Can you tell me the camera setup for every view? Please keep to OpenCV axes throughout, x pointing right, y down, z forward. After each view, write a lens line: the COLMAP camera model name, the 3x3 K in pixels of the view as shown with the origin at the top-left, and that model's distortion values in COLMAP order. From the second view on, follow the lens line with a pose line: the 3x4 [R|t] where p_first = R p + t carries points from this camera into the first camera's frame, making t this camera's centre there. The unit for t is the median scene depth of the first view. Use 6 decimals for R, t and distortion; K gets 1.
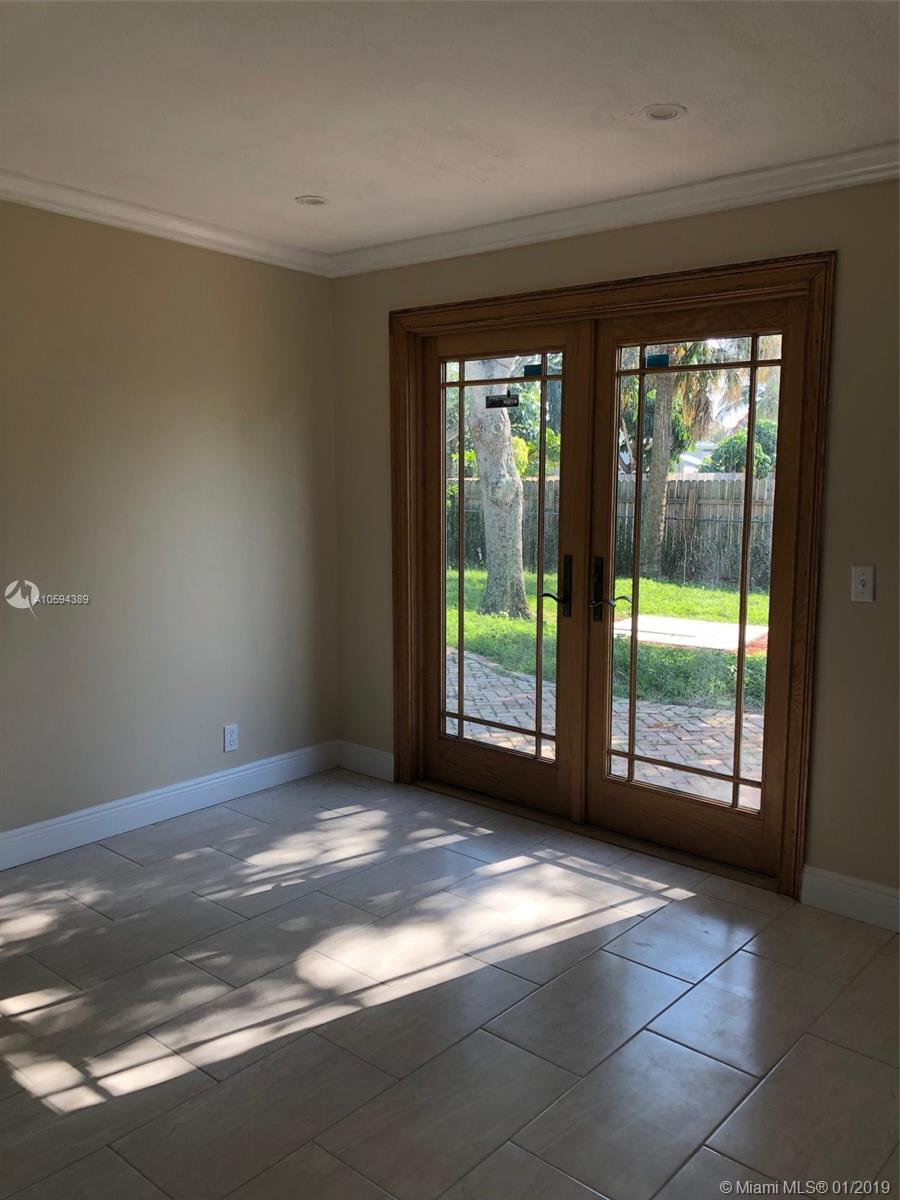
lens RADIAL K [[980.3, 0, 455.3], [0, 980.3, 597.2], [0, 0, 1]] dist [0.051048, -0.059165]
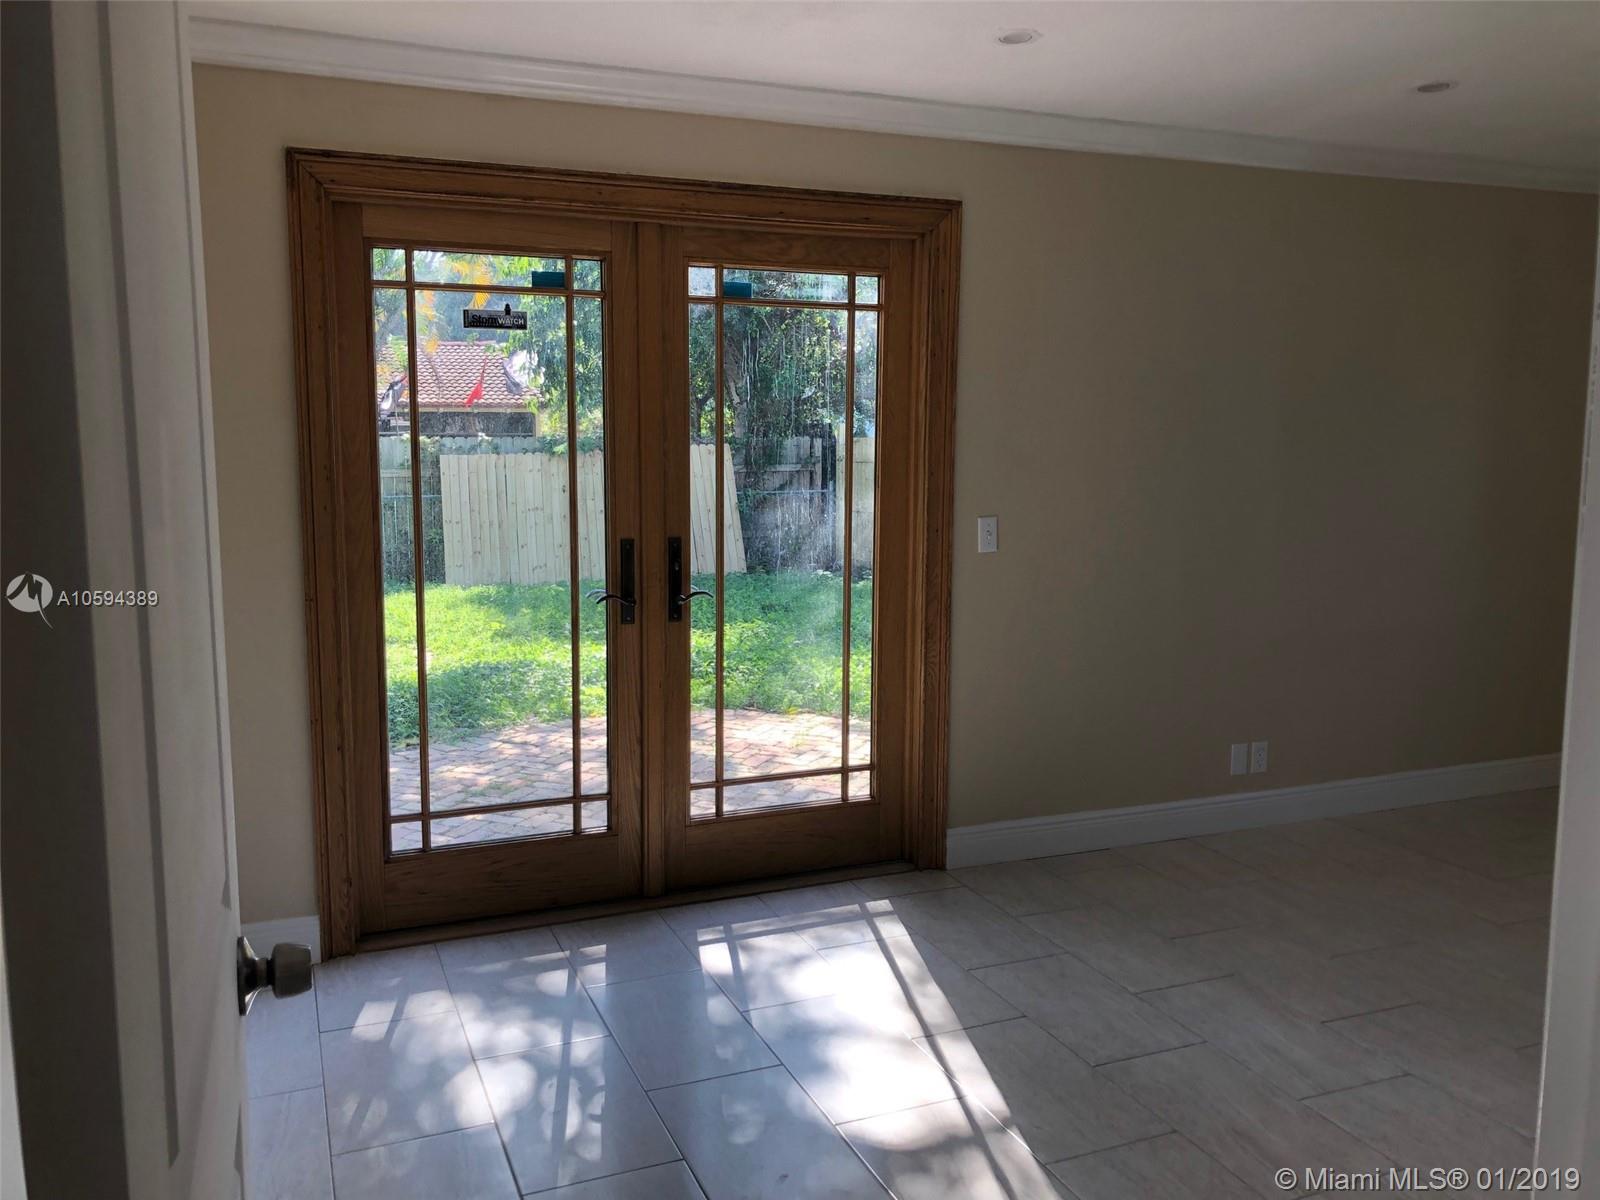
lens RADIAL K [[1307.1, 0, 789.6], [0, 1307.1, 593.4], [0, 0, 1]] dist [0.051048, -0.059165]
pose [[0.448626, -0.113380, 0.886499, -0.754439], [0.119315, 0.990639, 0.066318, -0.057083], [-0.885719, 0.076020, 0.457954, 0.479919]]
